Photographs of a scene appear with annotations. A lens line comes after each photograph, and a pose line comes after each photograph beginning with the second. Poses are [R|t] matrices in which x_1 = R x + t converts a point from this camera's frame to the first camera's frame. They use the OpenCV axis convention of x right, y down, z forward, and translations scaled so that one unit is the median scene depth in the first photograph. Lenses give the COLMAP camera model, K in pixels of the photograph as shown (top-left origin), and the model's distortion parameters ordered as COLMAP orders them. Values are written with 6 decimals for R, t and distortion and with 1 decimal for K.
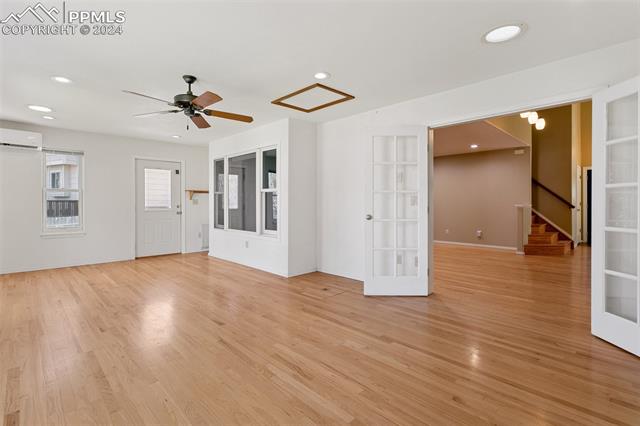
lens RADIAL K [[301.3, 0, 317.1], [0, 301.3, 203.0], [0, 0, 1]] dist [-0.001394, 0.003302]
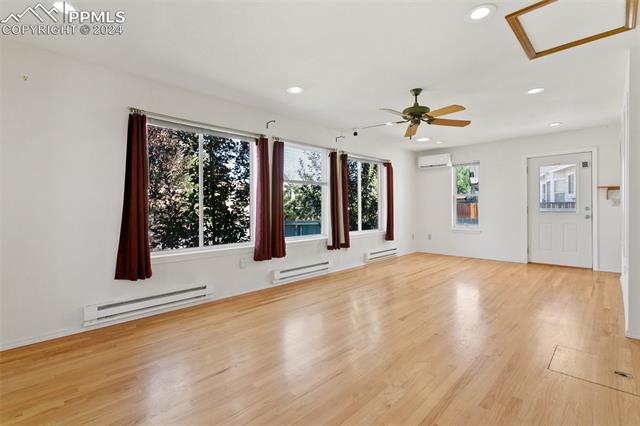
lens RADIAL K [[301.3, 0, 318.2], [0, 301.3, 209.9], [0, 0, 1]] dist [-0.001394, 0.003302]
pose [[0.017762, 0.010222, -0.999790, 0.343104], [0.009615, 0.999900, 0.010394, 0.000198], [0.999796, -0.009798, 0.017662, 0.318664]]
